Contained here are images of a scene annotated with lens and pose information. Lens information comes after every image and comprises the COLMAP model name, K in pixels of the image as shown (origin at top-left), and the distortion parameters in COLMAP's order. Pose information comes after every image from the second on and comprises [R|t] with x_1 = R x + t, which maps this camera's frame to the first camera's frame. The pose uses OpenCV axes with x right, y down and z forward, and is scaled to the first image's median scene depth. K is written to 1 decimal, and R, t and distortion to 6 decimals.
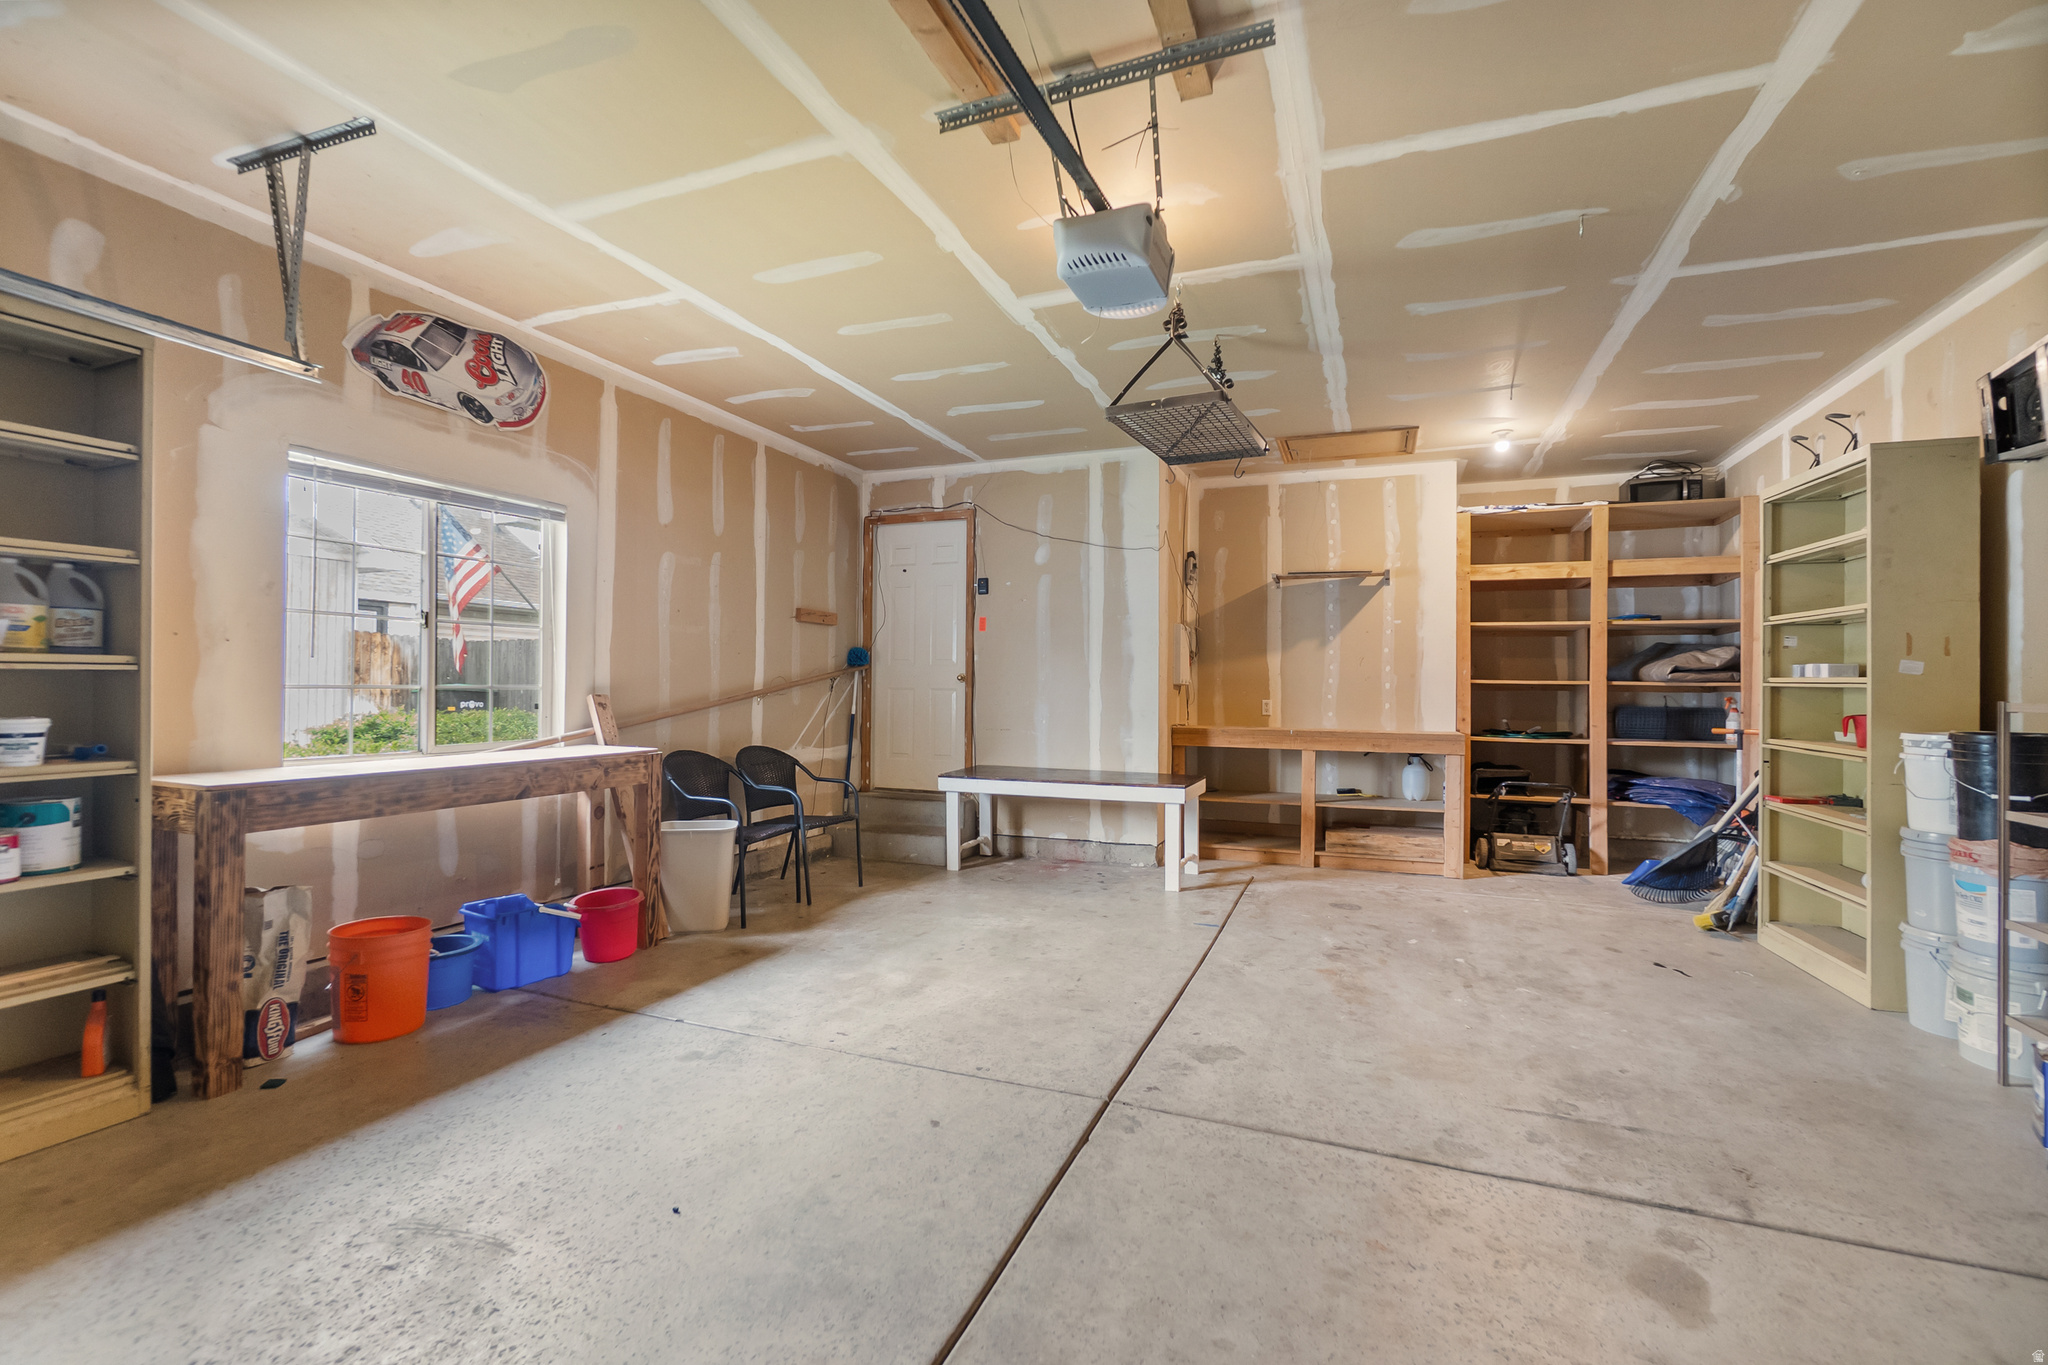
lens RADIAL K [[905.1, 0, 1013.3], [0, 905.1, 676.2], [0, 0, 1]] dist [-0.007994, 0.002062]
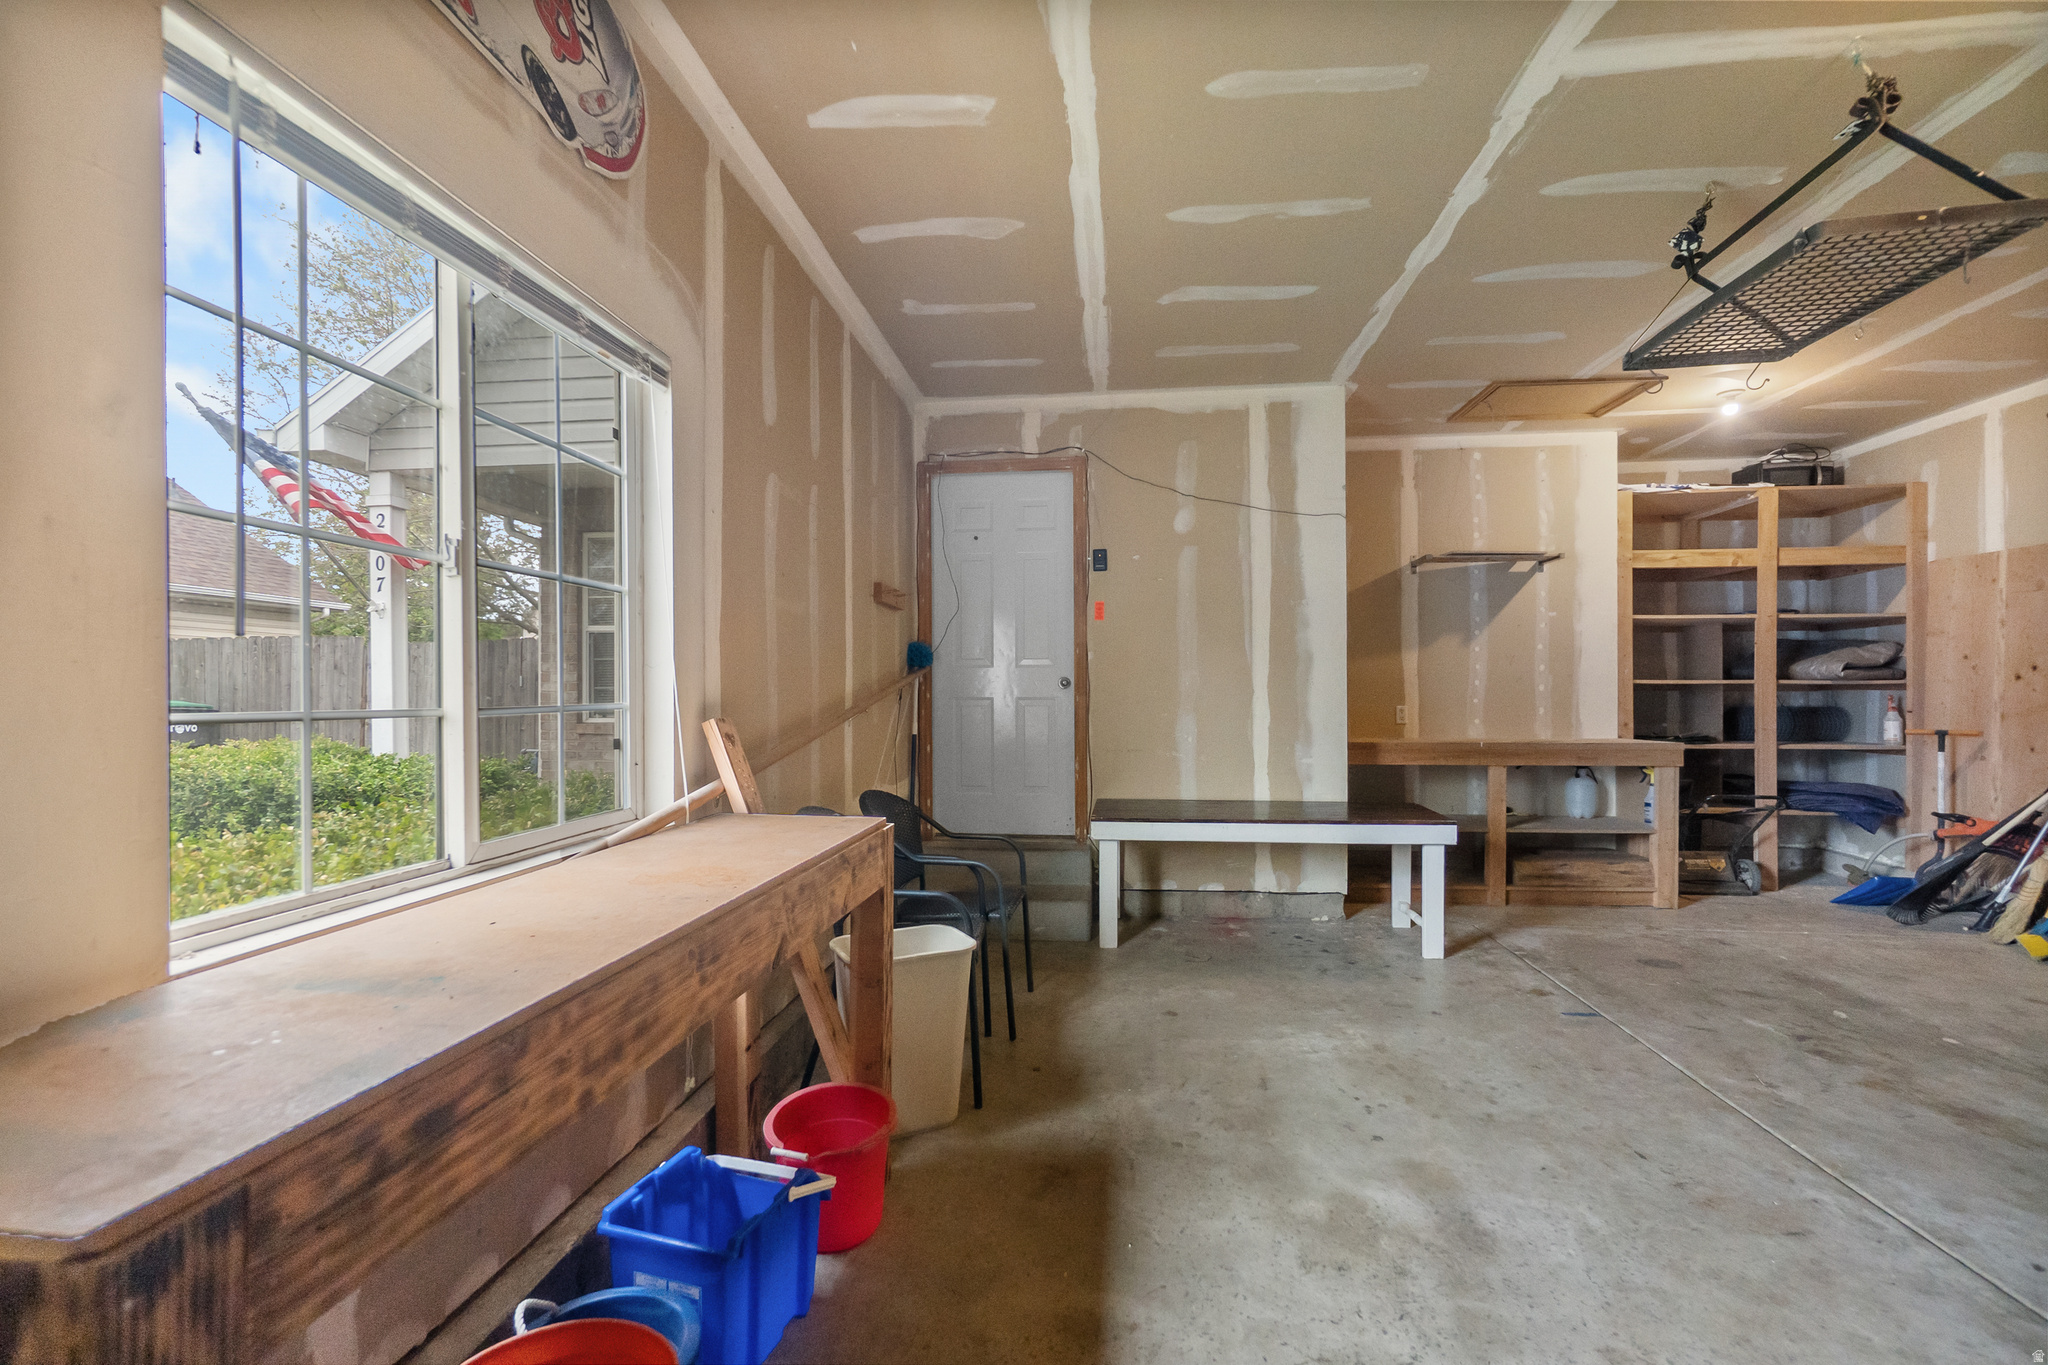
lens RADIAL K [[905.1, 0, 1031.8], [0, 905.1, 695.0], [0, 0, 1]] dist [-0.007994, 0.002062]
pose [[0.964123, -0.012595, 0.265157, -0.302229], [0.008608, 0.999832, 0.016194, -0.000434], [-0.265316, -0.013330, 0.964069, 0.306722]]
